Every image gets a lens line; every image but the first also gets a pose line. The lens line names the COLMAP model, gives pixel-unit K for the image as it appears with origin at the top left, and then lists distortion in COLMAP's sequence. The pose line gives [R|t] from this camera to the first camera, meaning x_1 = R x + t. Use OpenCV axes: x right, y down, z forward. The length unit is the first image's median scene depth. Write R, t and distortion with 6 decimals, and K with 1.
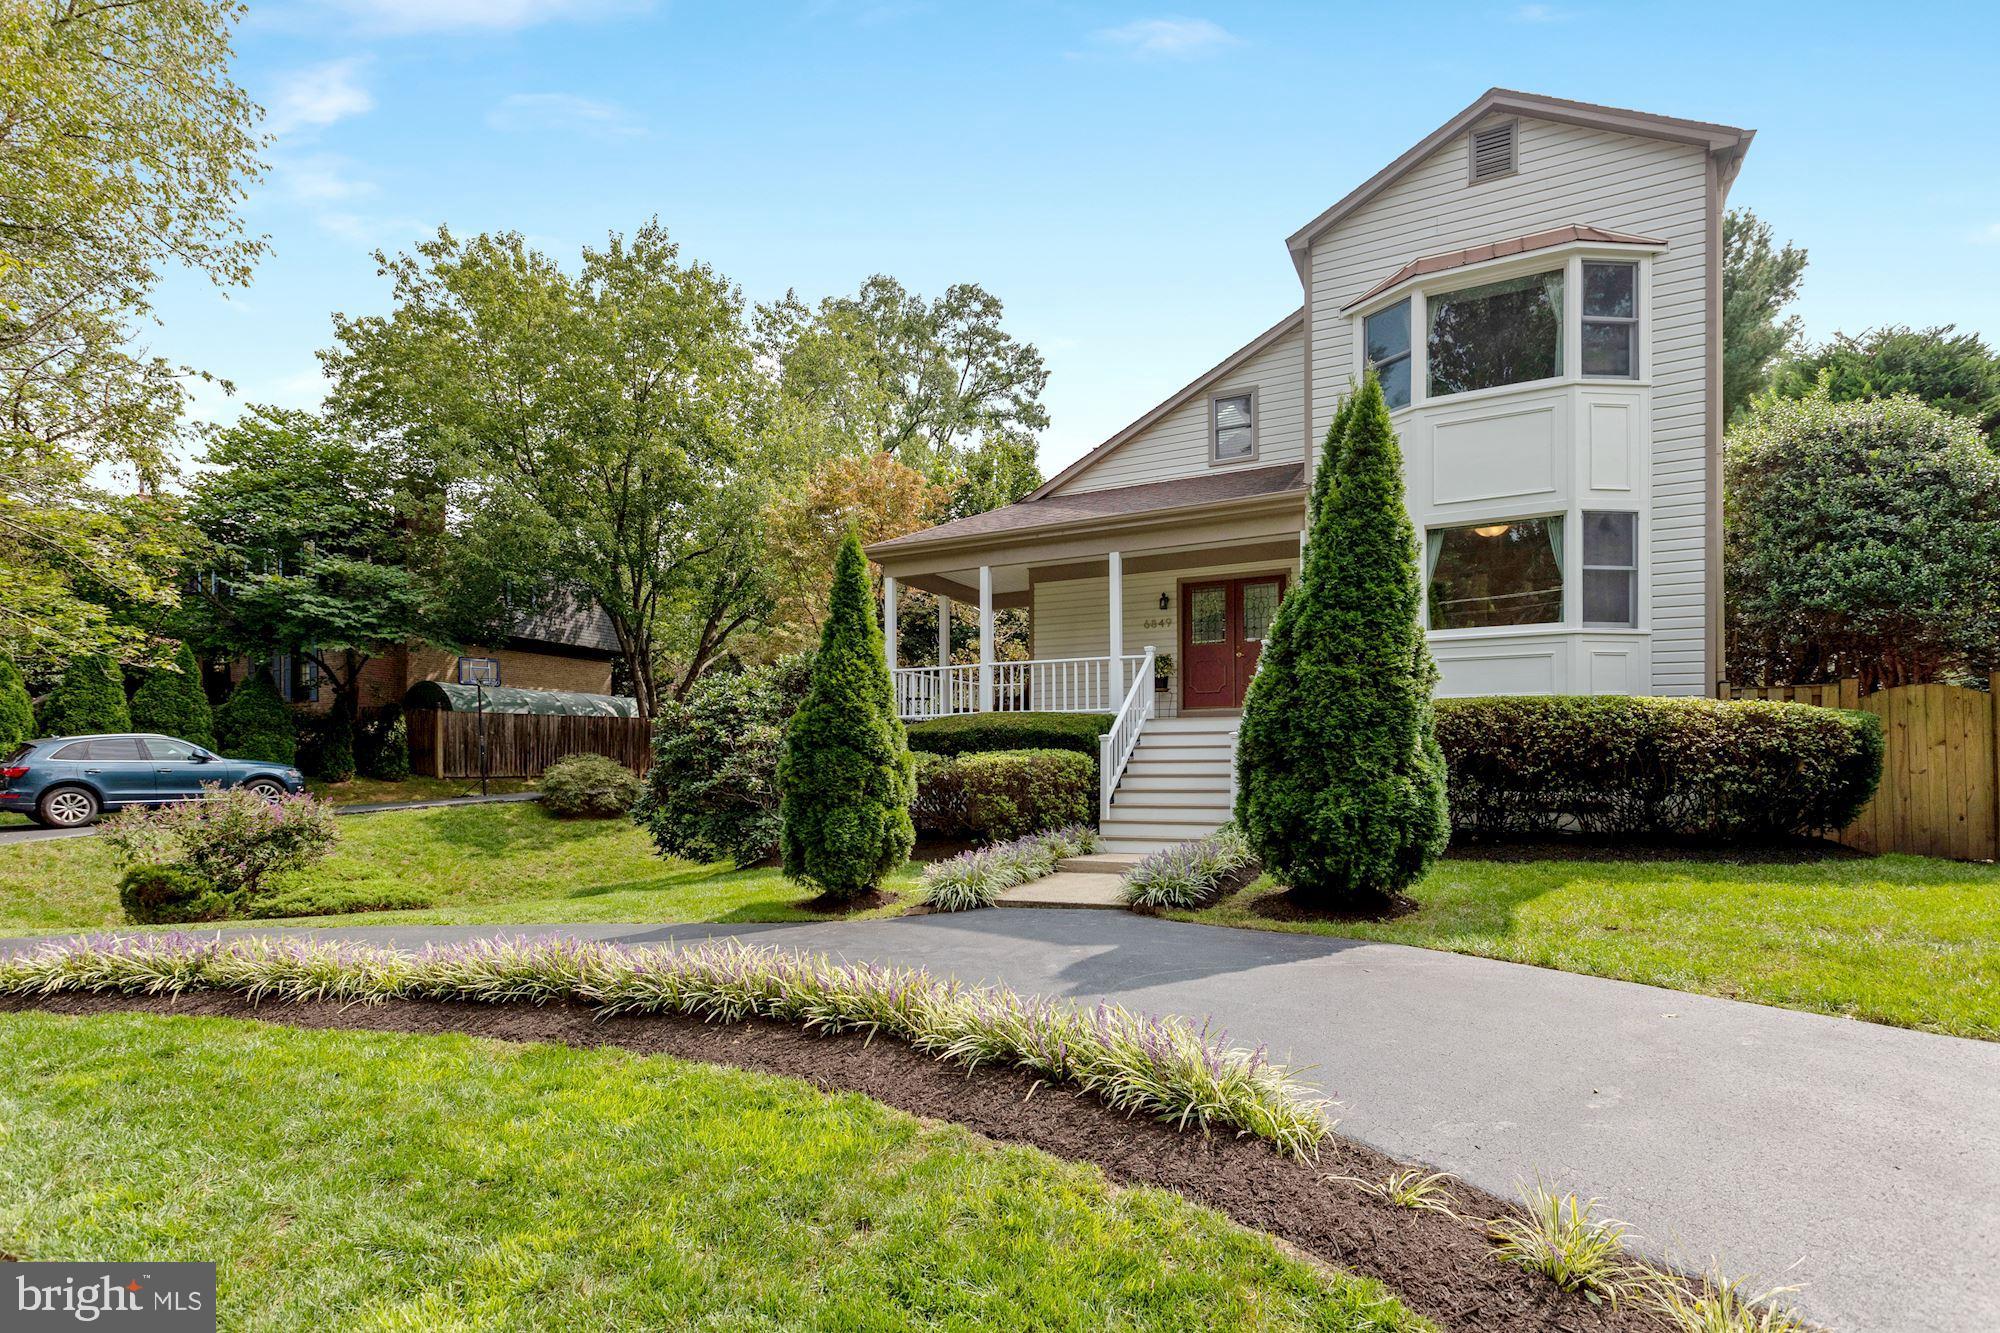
lens RADIAL K [[919.6, 0, 982.0], [0, 919.6, 754.7], [0, 0, 1]] dist [0.005195, 0.002885]
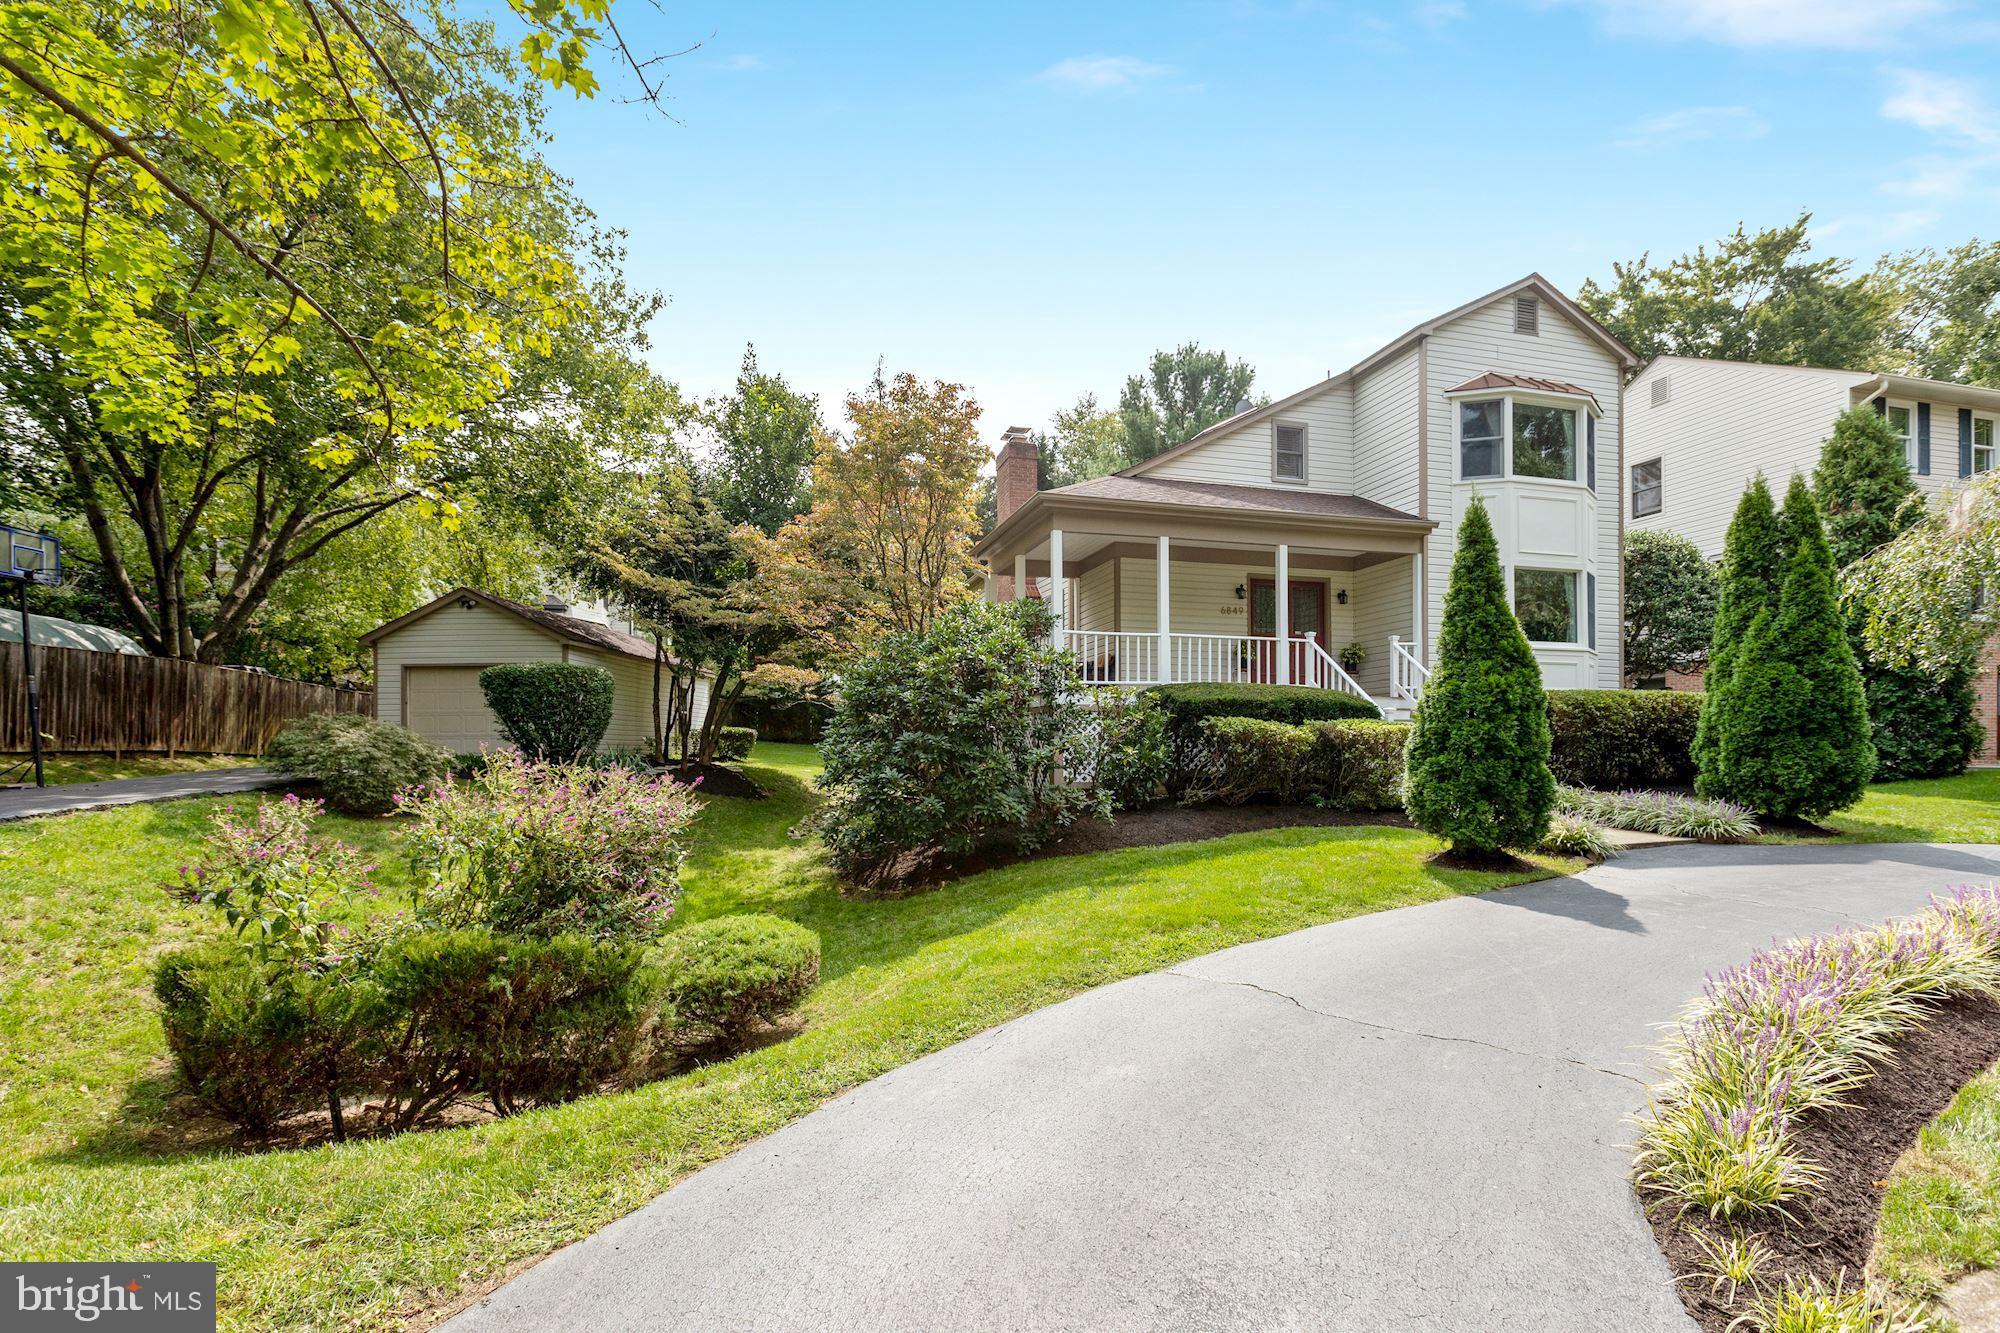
lens RADIAL K [[919.6, 0, 979.9], [0, 919.6, 719.0], [0, 0, 1]] dist [0.005195, 0.002885]
pose [[0.747234, 0.018501, 0.664303, -1.055614], [-0.010606, 0.999817, -0.015915, 0.014603], [-0.664476, 0.004846, 0.747294, 0.498250]]
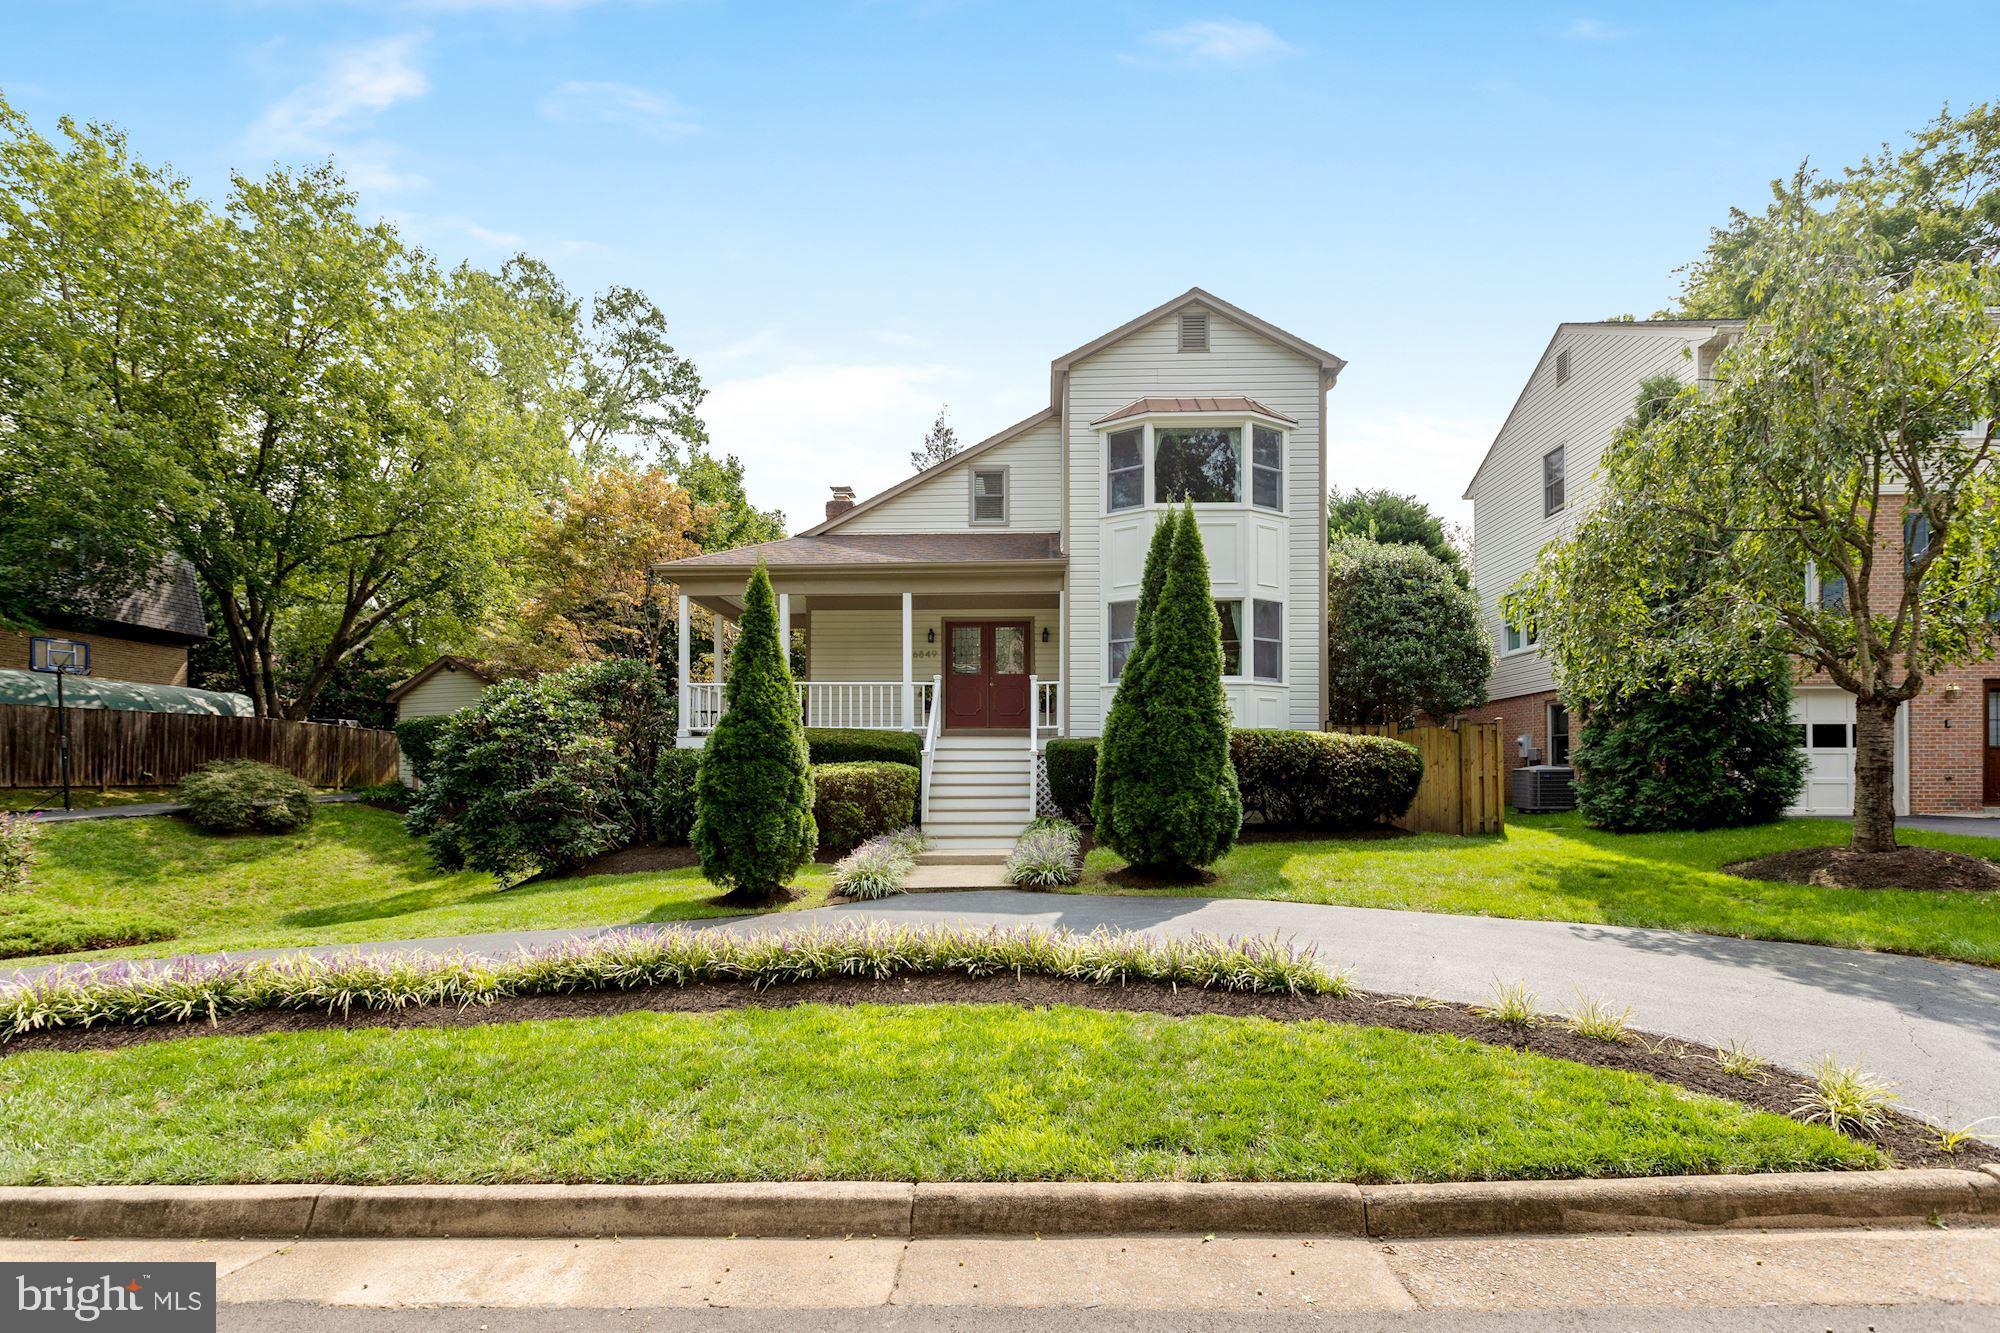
lens RADIAL K [[919.6, 0, 925.5], [0, 919.6, 756.9], [0, 0, 1]] dist [0.005195, 0.002885]
pose [[0.914653, 0.011115, 0.404088, -0.367907], [-0.008137, 0.999926, -0.009088, -0.002327], [-0.404159, 0.005024, 0.914675, -0.093919]]
